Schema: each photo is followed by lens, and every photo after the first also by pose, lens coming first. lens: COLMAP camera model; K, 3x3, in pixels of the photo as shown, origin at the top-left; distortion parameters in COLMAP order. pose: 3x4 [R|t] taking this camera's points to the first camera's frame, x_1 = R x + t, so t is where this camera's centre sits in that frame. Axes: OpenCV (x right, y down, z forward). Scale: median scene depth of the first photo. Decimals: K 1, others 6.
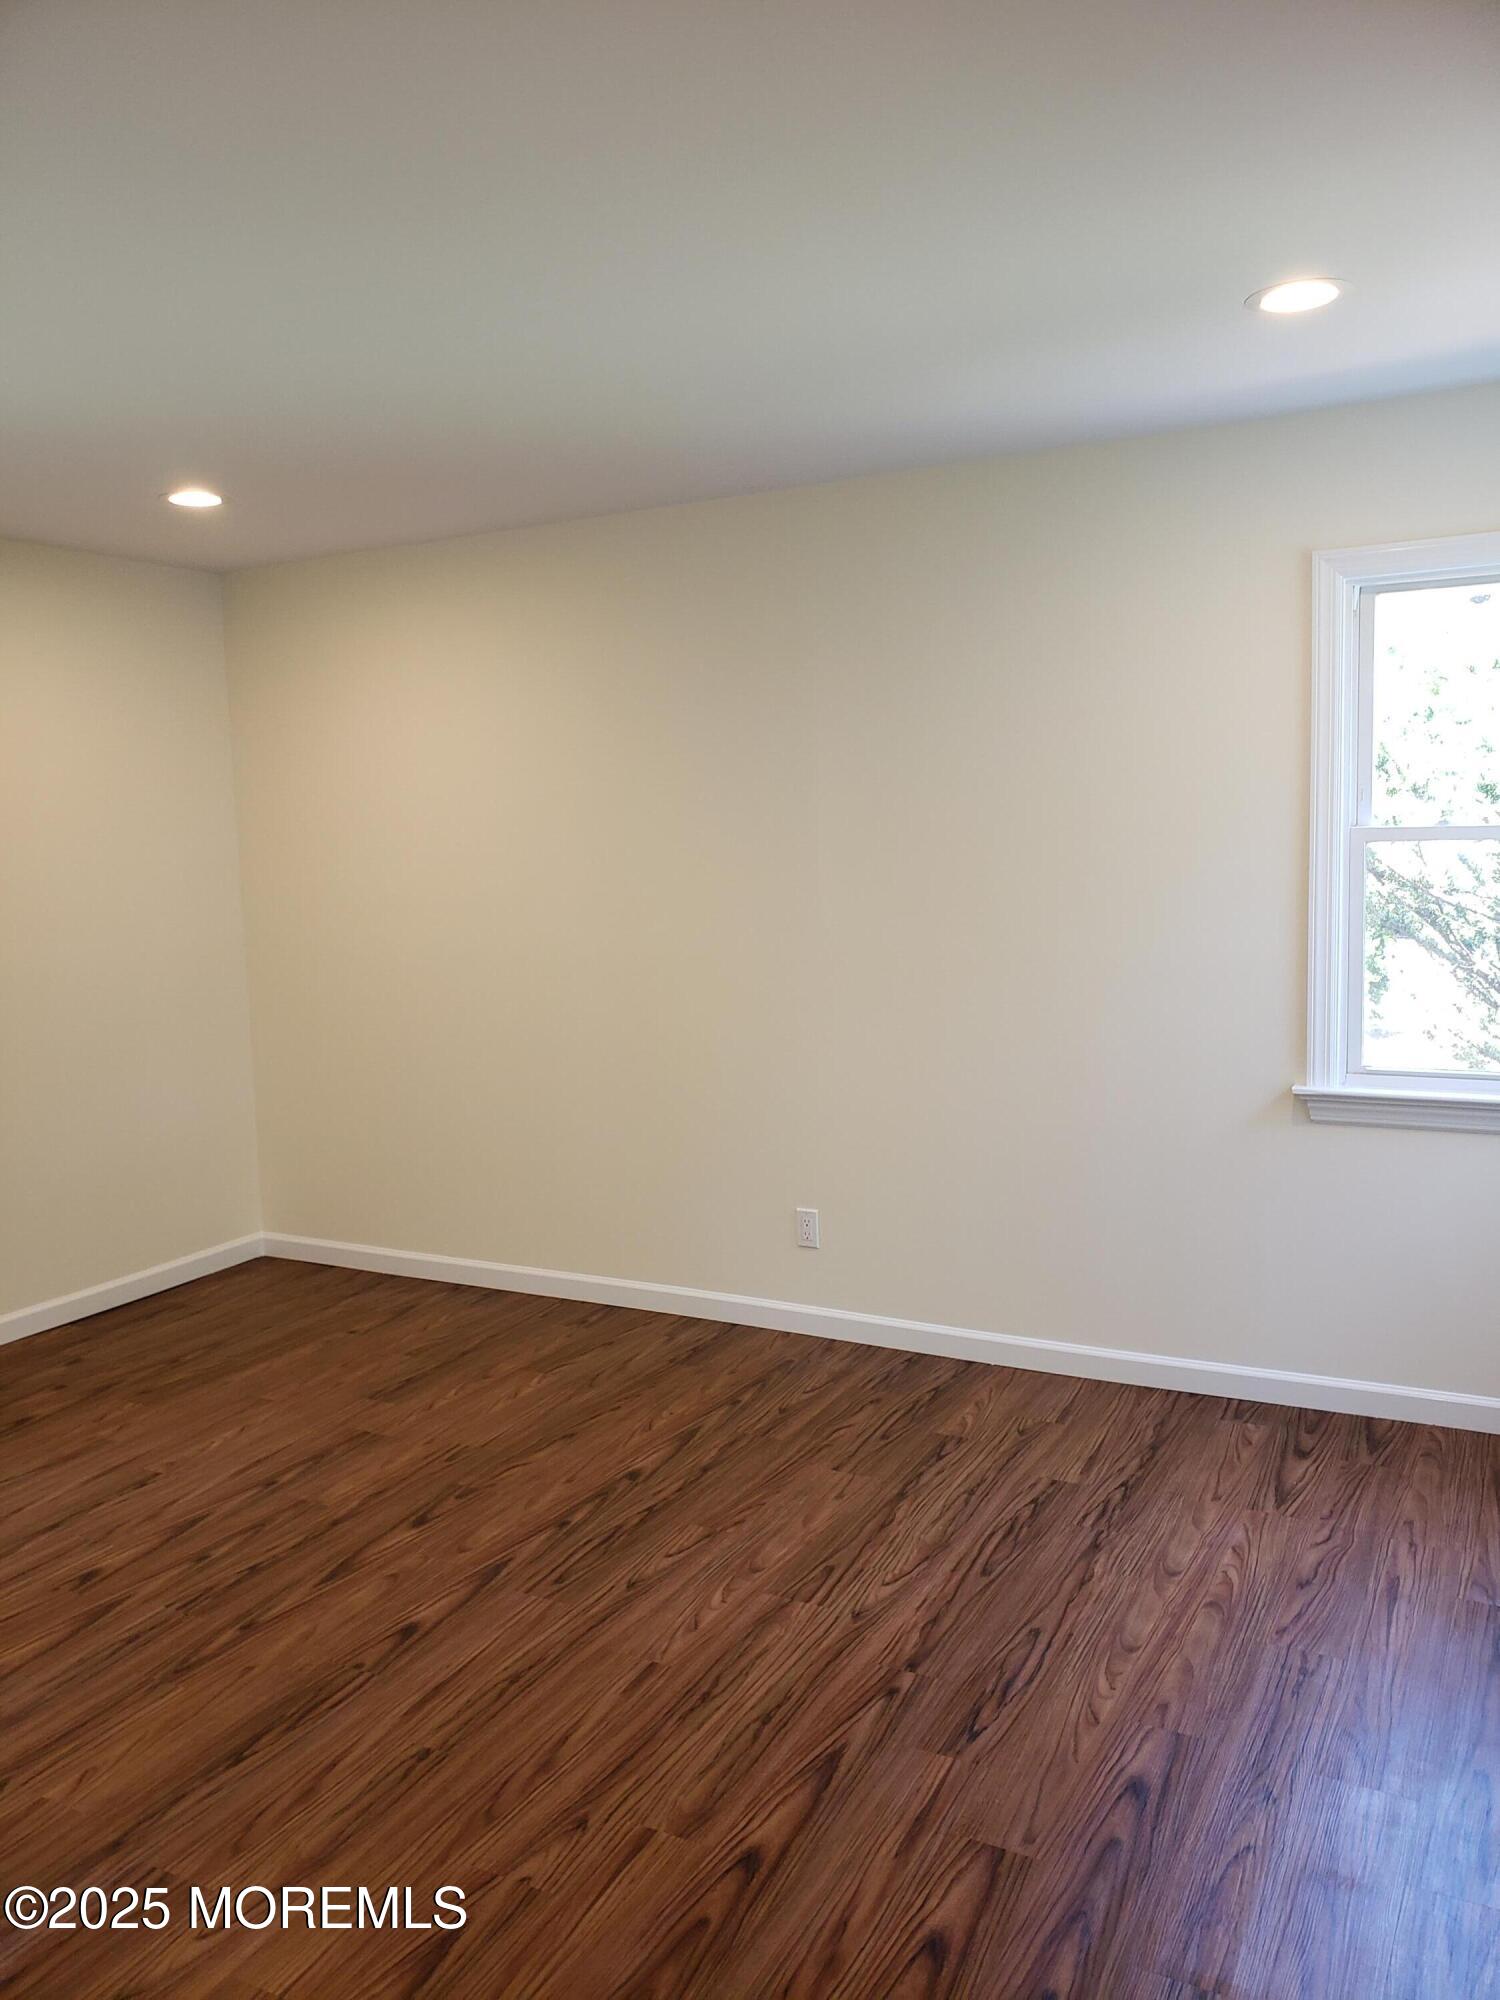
lens RADIAL K [[1572.5, 0, 740.8], [0, 1572.5, 1002.8], [0, 0, 1]] dist [0.052371, -0.087224]
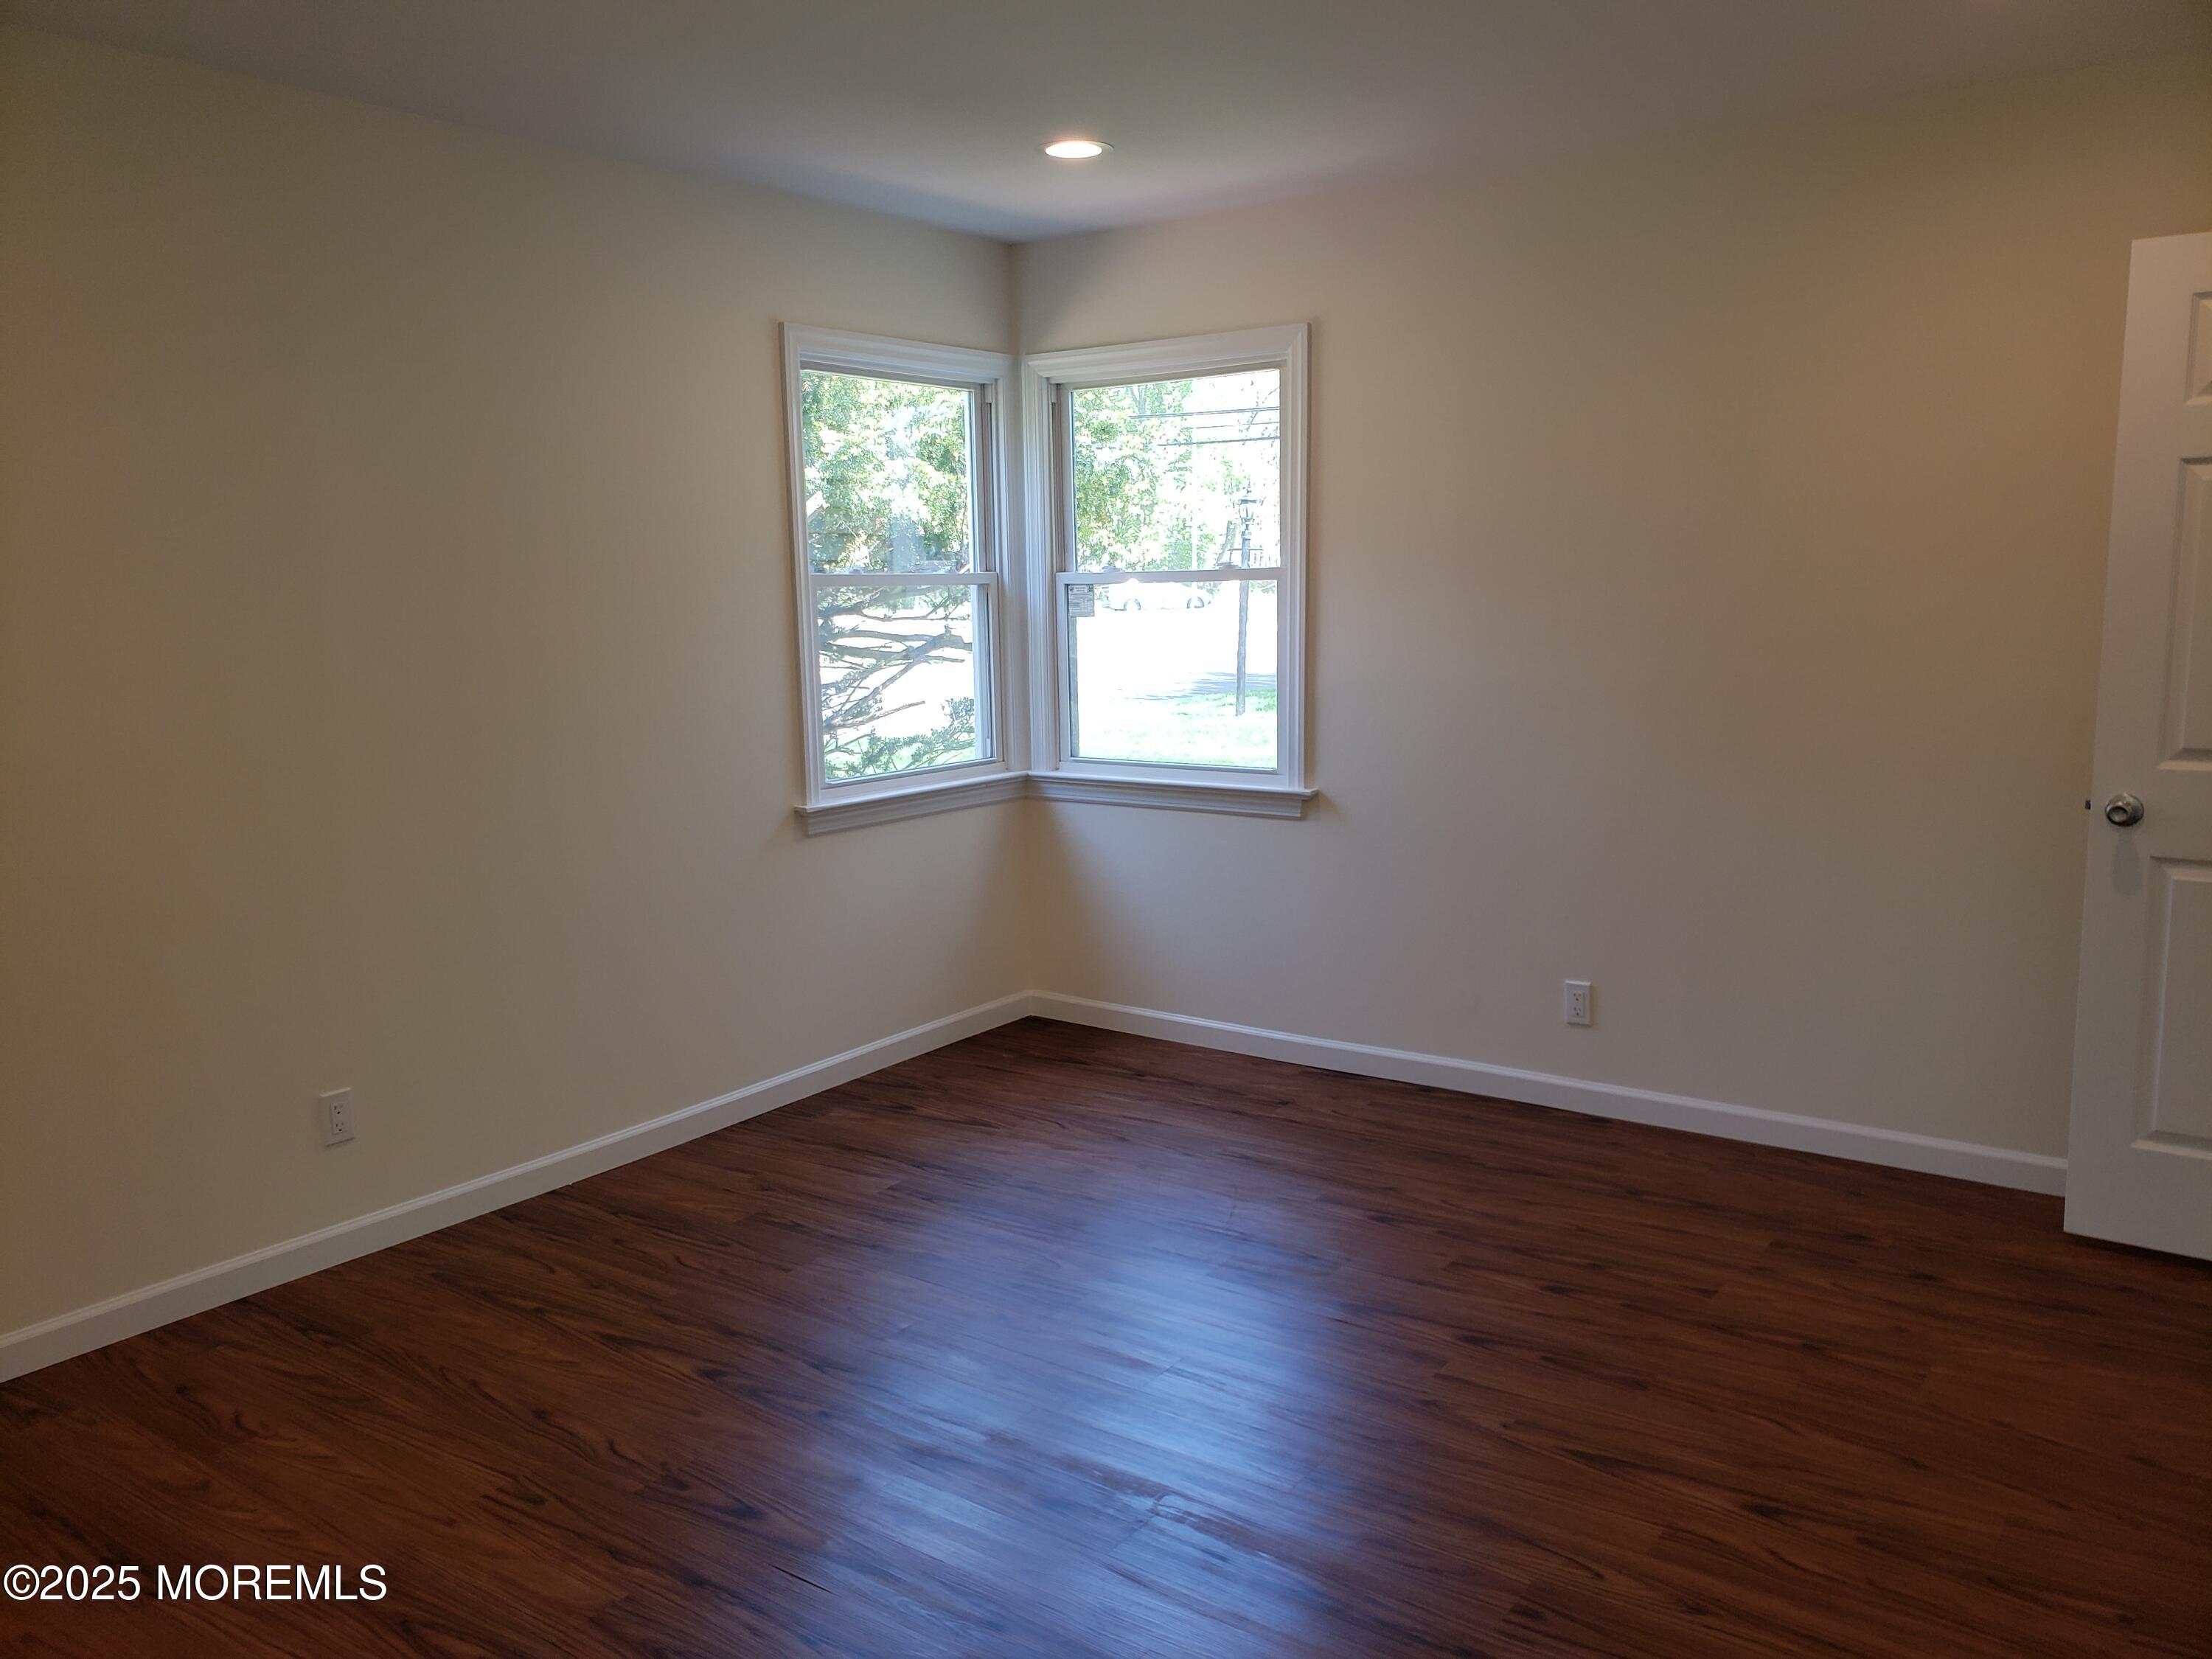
lens RADIAL K [[1739.2, 0, 1098.8], [0, 1739.2, 829.3], [0, 0, 1]] dist [0.052371, -0.087224]
pose [[0.141656, -0.133615, 0.980857, -0.819141], [0.123515, 0.985491, 0.116408, -0.048356], [-0.982180, 0.104661, 0.156104, 0.602973]]
